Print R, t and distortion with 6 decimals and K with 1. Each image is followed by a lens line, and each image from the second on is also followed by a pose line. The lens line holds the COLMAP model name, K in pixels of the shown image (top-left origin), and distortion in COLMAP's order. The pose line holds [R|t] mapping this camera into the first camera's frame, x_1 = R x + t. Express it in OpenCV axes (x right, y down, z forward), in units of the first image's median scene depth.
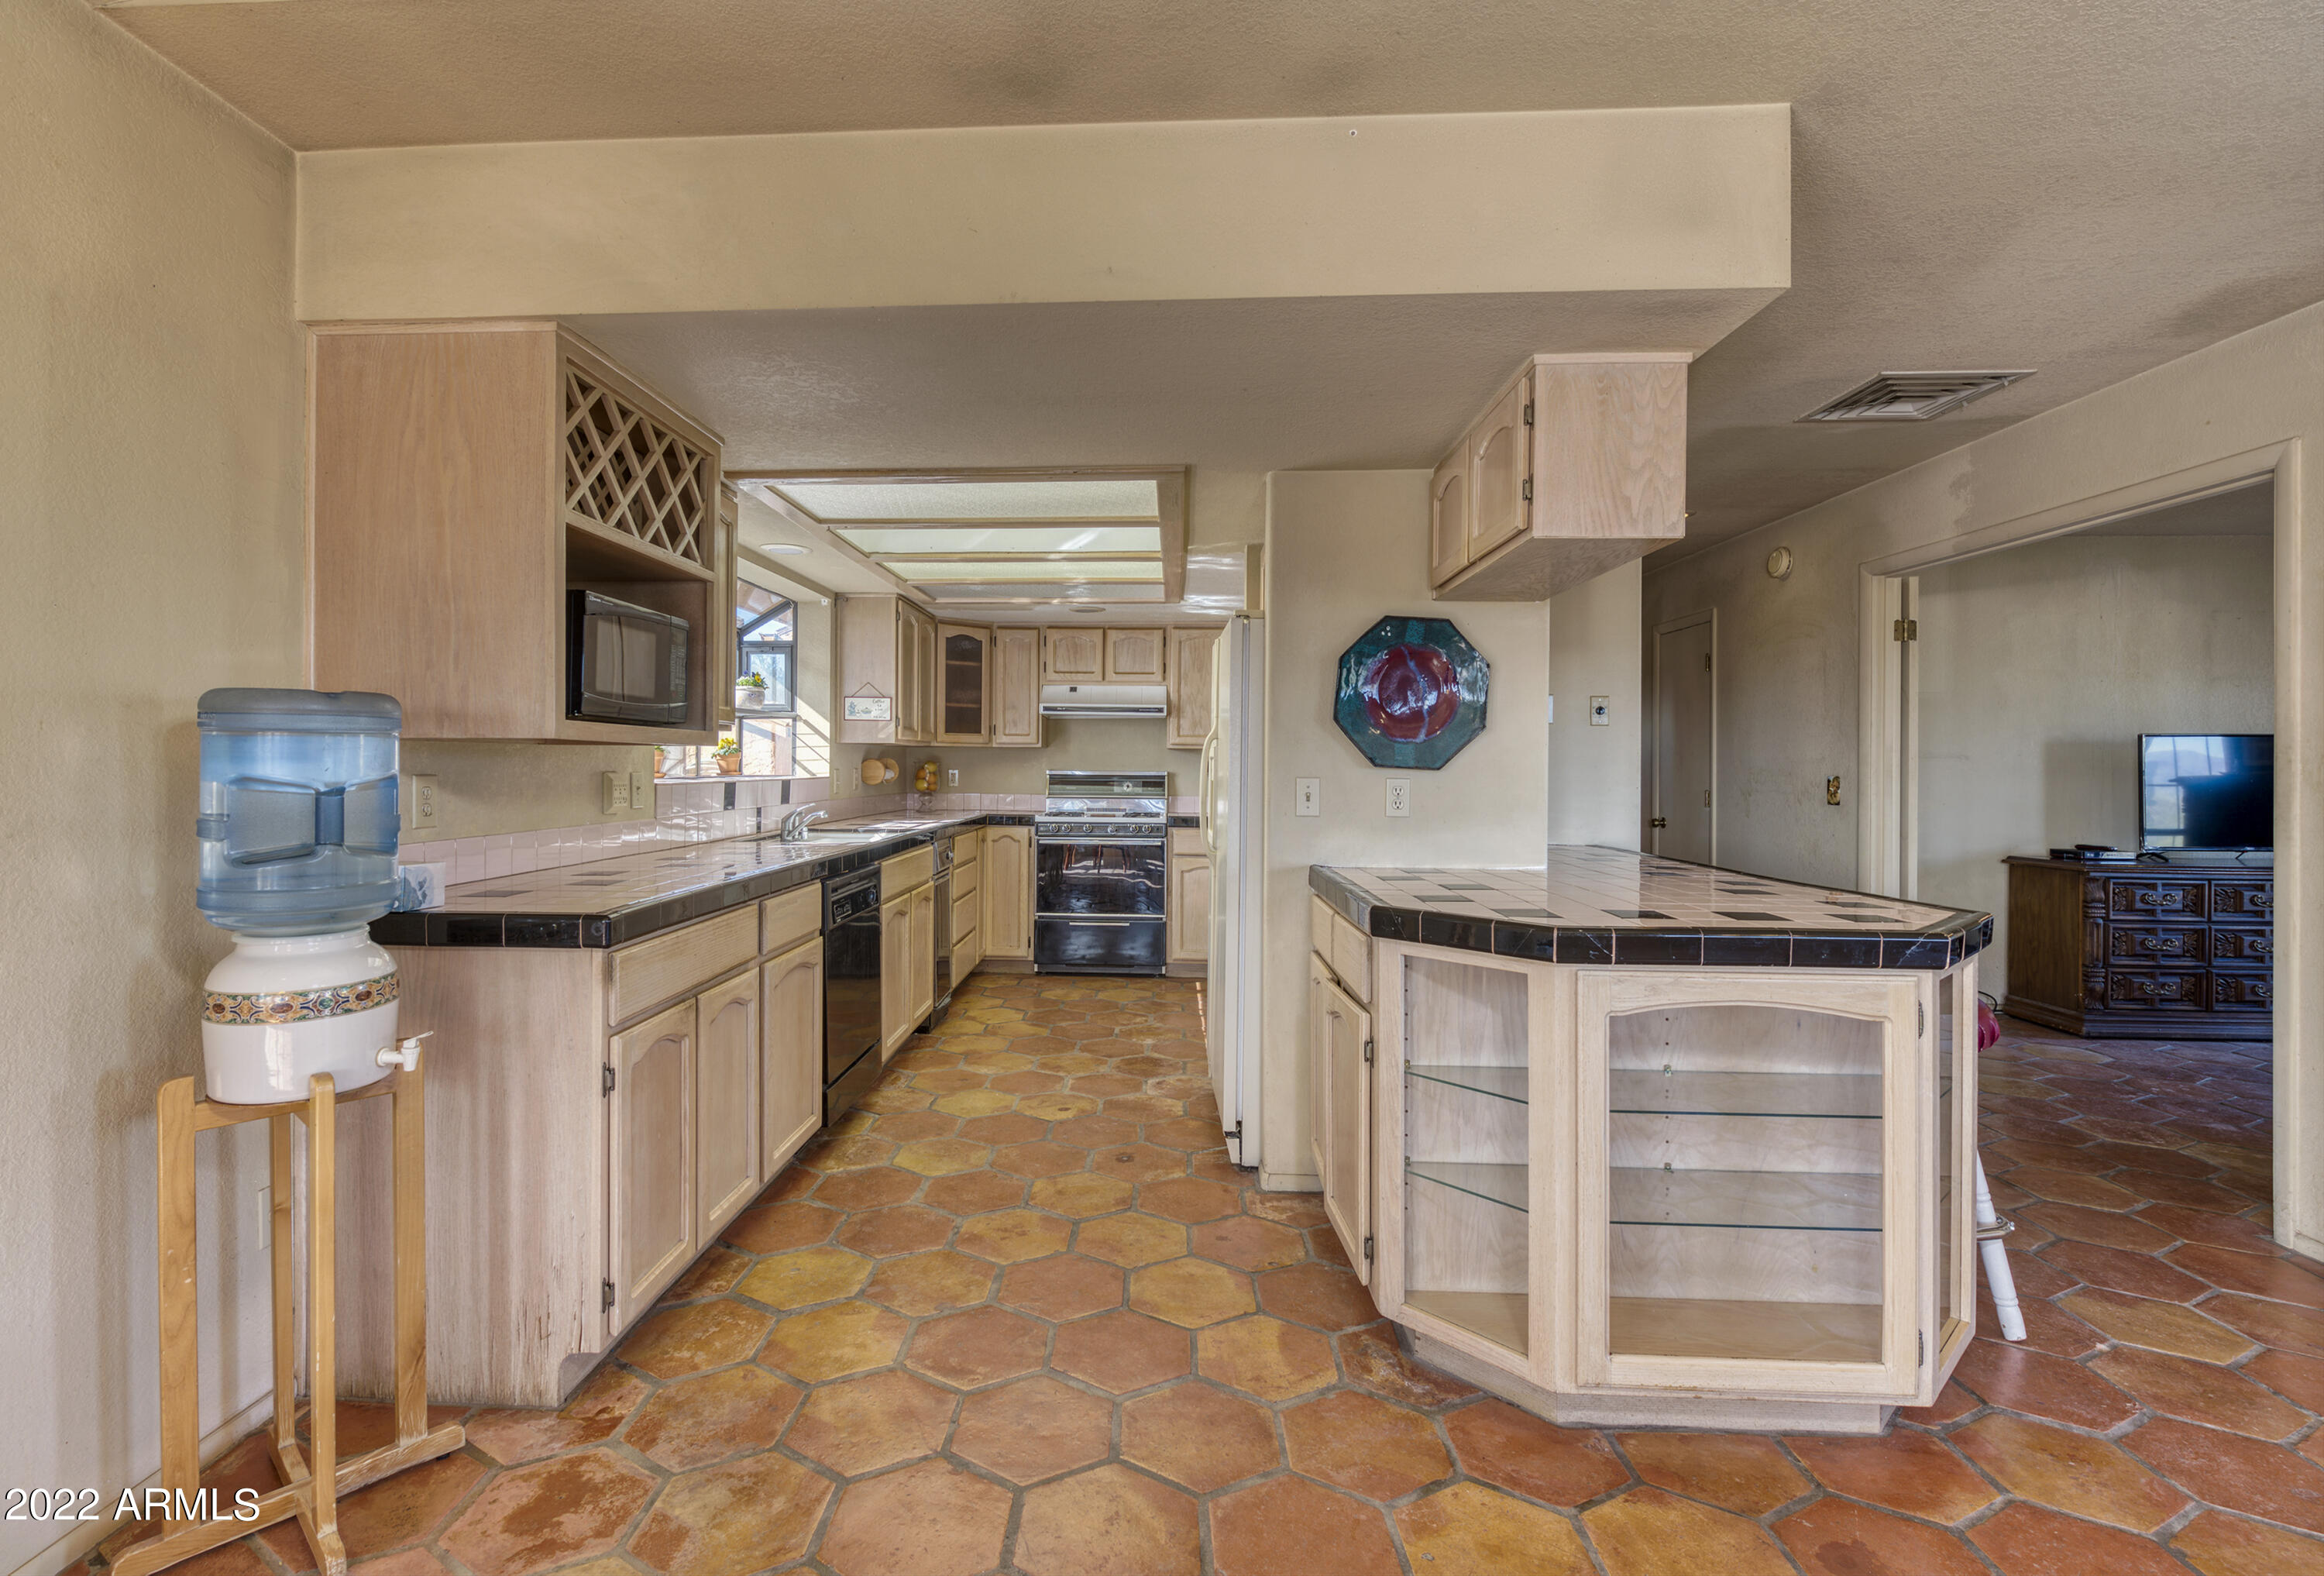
lens RADIAL K [[1089.1, 0, 1168.3], [0, 1089.1, 766.3], [0, 0, 1]] dist [-0.001551, -0.000277]
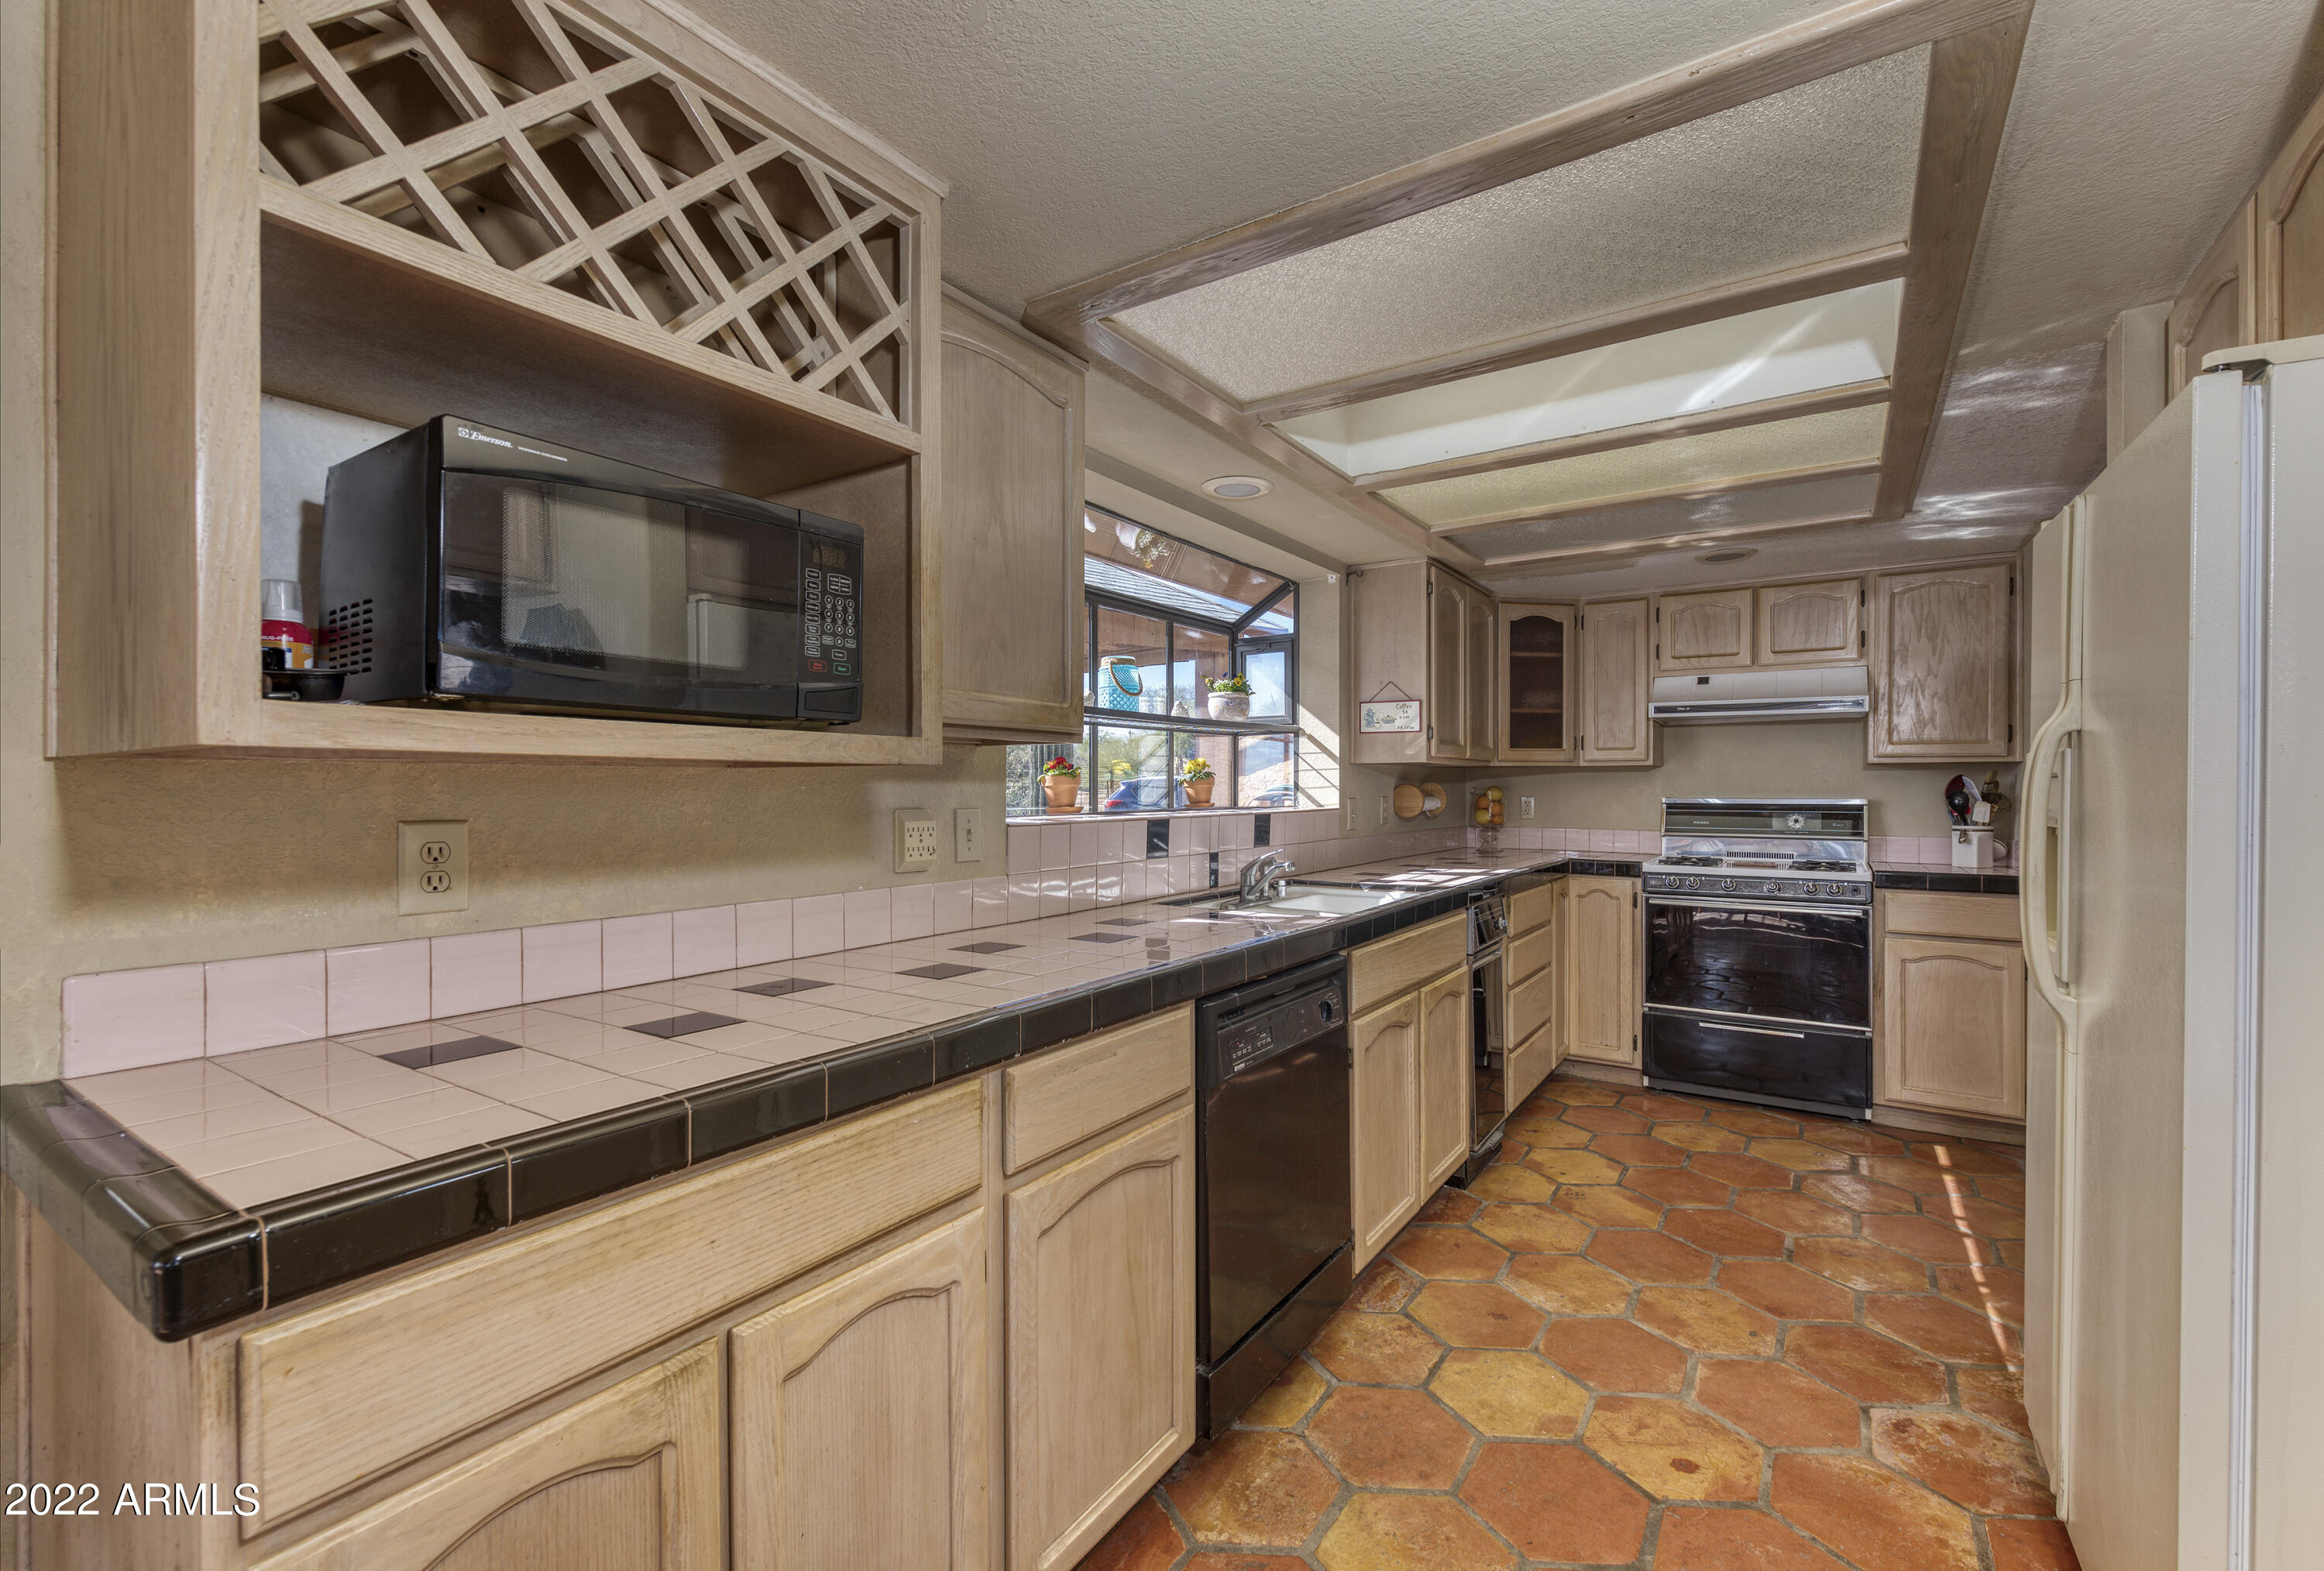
lens RADIAL K [[997.9, 0, 1163.2], [0, 997.9, 788.6], [0, 0, 1]] dist [-0.001874, -0.001496]
pose [[0.832835, -0.007037, -0.553476, -0.028811], [0.006287, 0.999975, -0.003254, -0.002576], [0.553485, -0.000770, 0.832859, 0.355257]]
